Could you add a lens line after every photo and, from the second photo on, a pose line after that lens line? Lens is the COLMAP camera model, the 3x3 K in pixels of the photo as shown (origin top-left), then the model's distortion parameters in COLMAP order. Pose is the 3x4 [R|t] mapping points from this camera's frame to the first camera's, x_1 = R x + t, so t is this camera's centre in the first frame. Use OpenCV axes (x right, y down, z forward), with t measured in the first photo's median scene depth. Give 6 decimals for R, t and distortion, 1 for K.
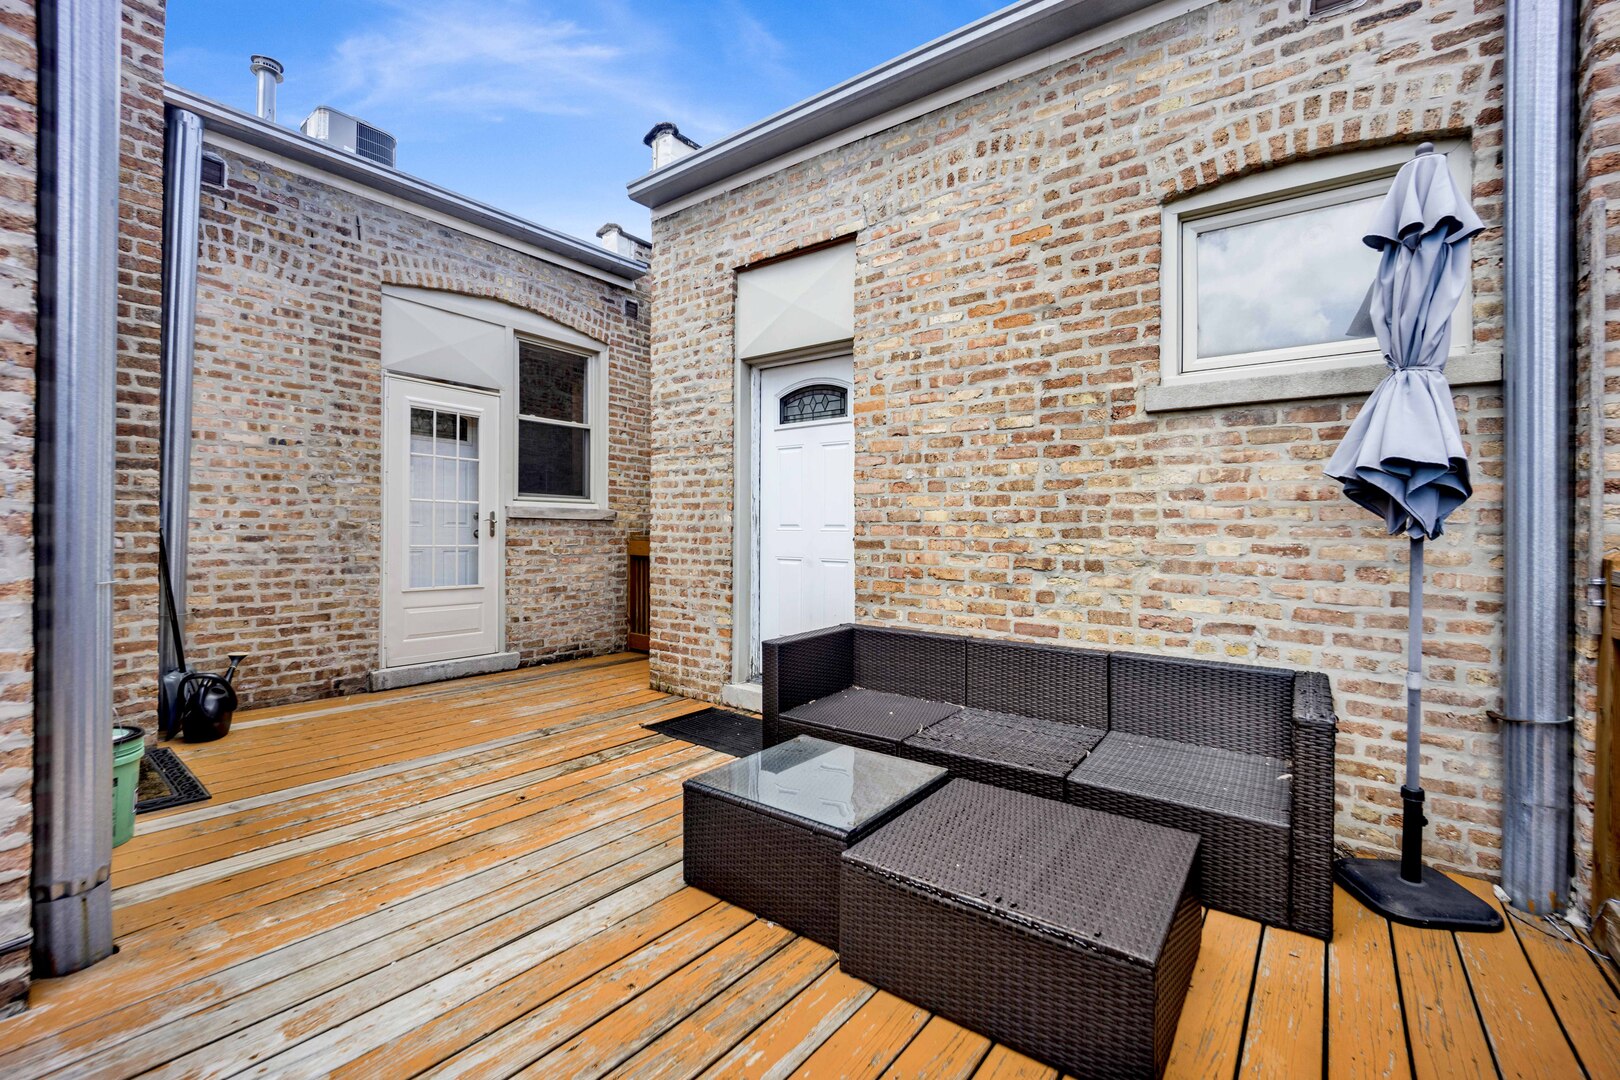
lens RADIAL K [[688.5, 0, 811.4], [0, 688.5, 545.1], [0, 0, 1]] dist [-0.017229, -0.003116]
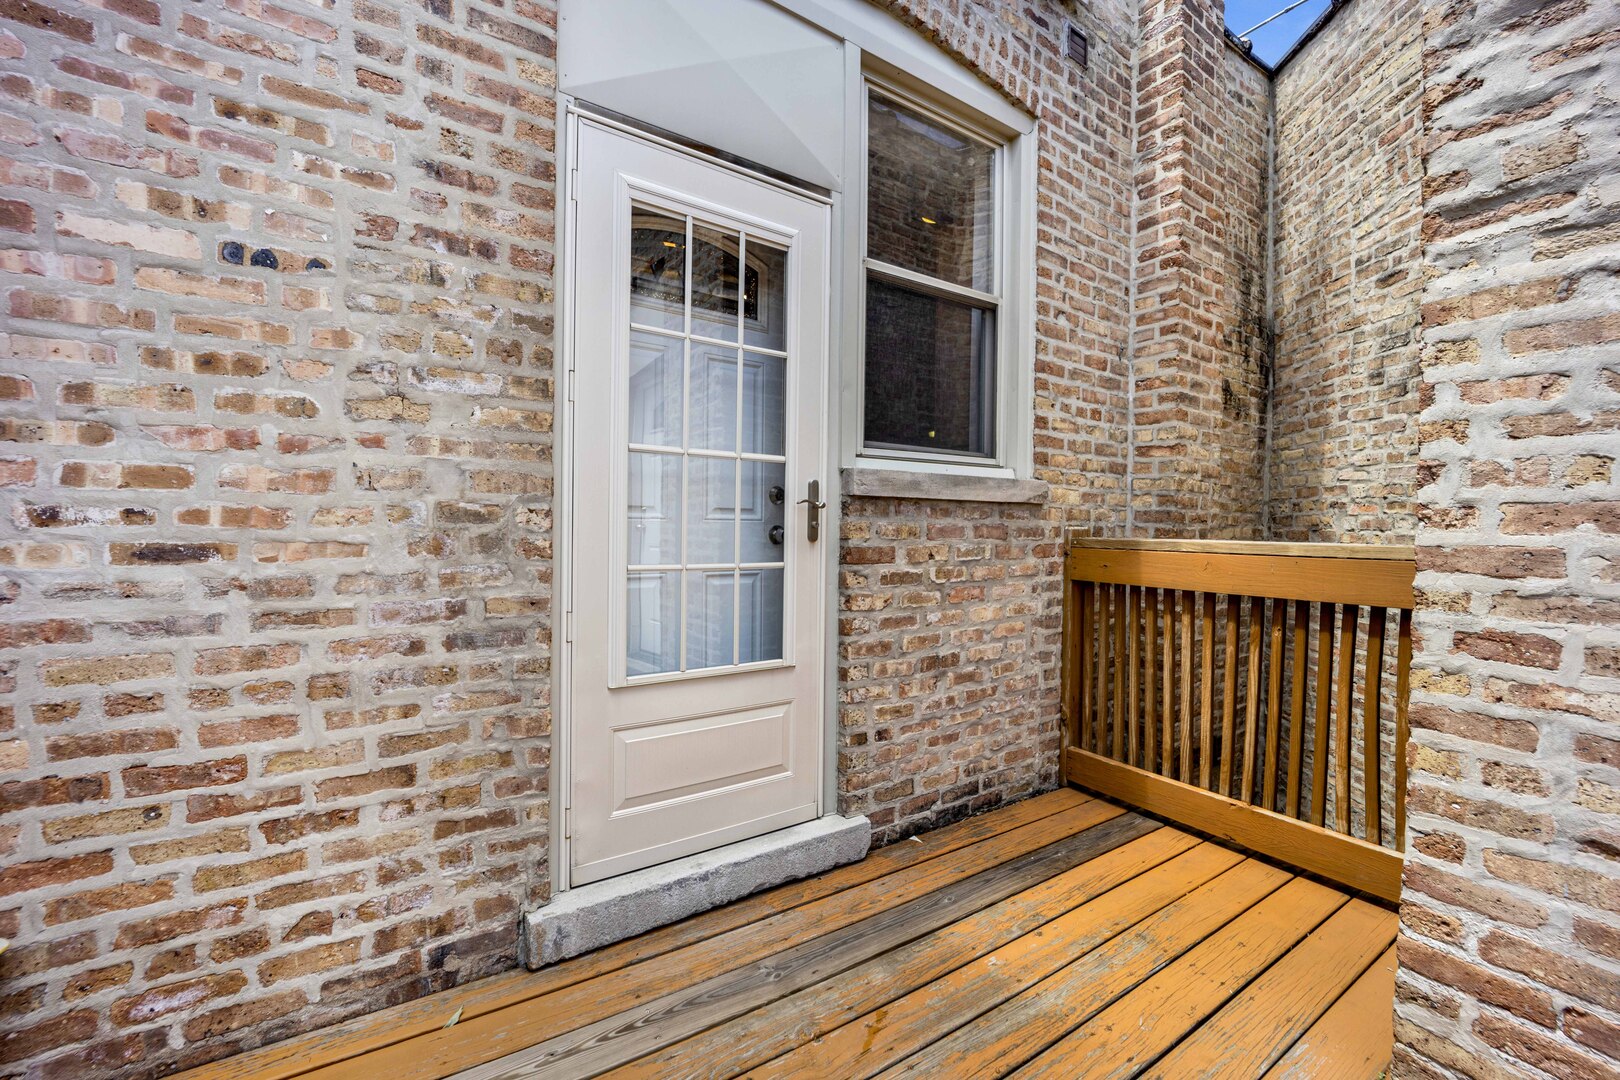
lens RADIAL K [[656.8, 0, 813.8], [0, 656.8, 537.1], [0, 0, 1]] dist [-0.022143, 0.001689]
pose [[0.944555, 0.002959, -0.328339, -0.389469], [-0.005057, 0.999972, -0.005536, -0.015264], [0.328313, 0.006890, 0.944544, 0.726693]]
